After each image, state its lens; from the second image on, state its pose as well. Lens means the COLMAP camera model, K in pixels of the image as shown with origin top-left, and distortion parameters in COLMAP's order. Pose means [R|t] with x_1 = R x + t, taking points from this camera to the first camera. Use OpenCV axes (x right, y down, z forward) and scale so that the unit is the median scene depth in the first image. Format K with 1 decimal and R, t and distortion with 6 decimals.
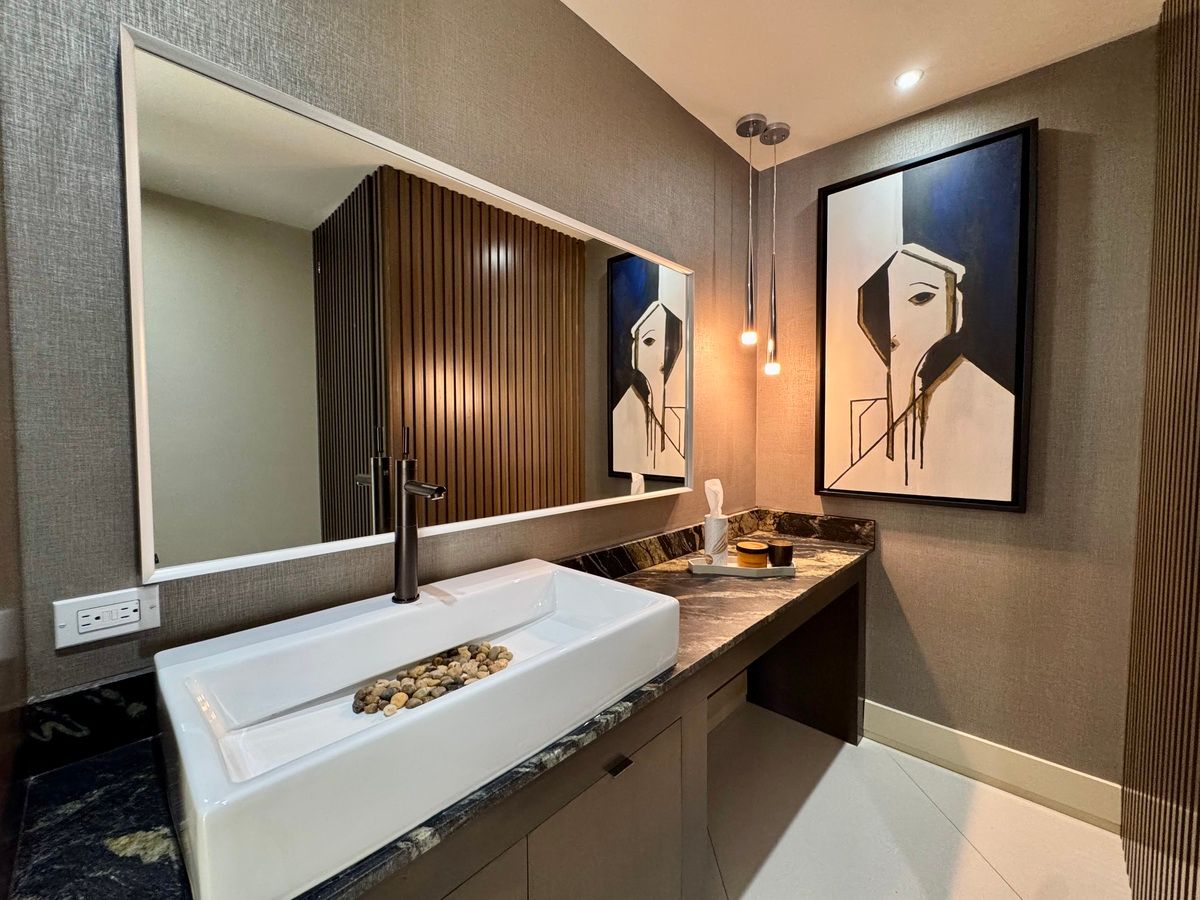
lens RADIAL K [[480.7, 0, 601.2], [0, 480.7, 448.9], [0, 0, 1]] dist [-0.004238, 0.000184]
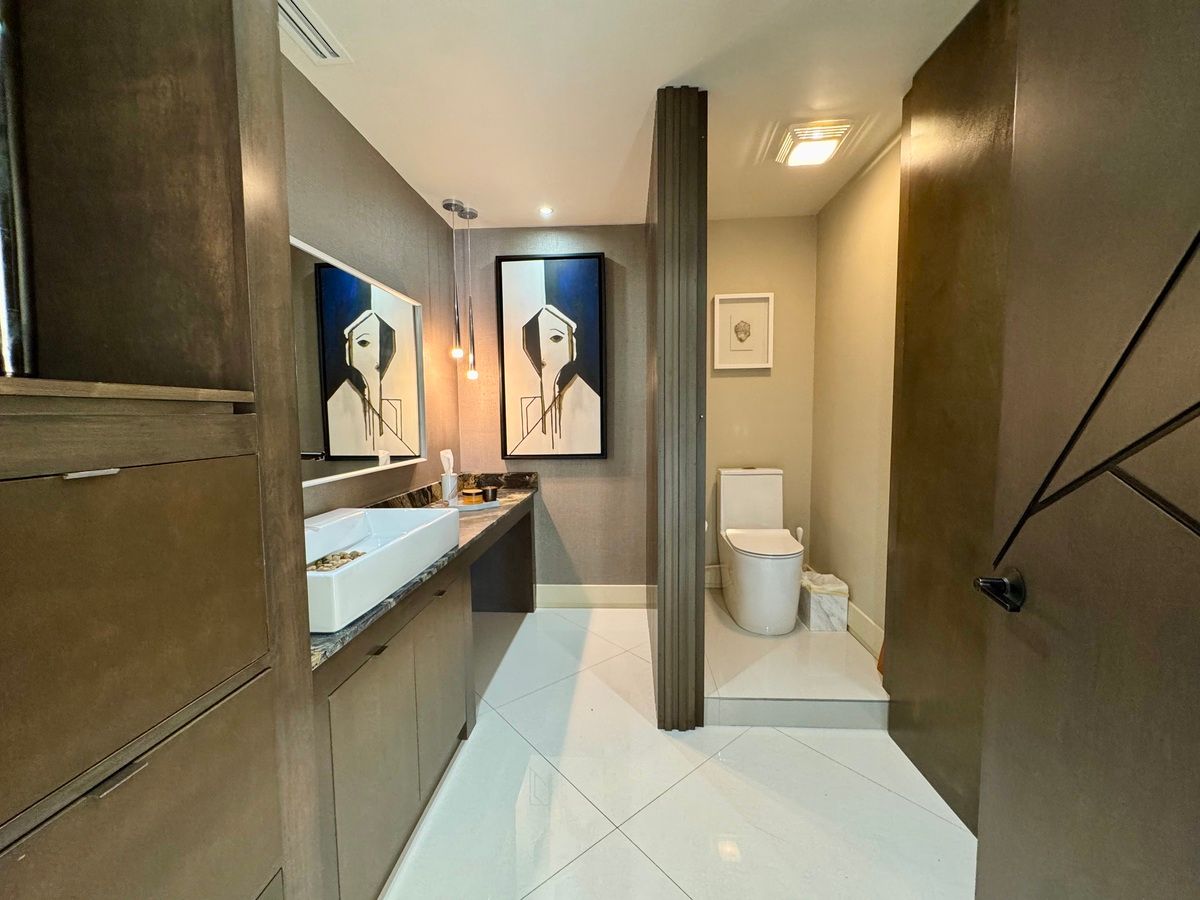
lens RADIAL K [[480.7, 0, 599.2], [0, 480.7, 453.3], [0, 0, 1]] dist [-0.004238, 0.000184]
pose [[0.772430, -0.058050, 0.632441, -0.289429], [0.036717, 0.998230, 0.046780, 0.017761], [-0.634038, -0.012912, 0.773194, -0.384591]]
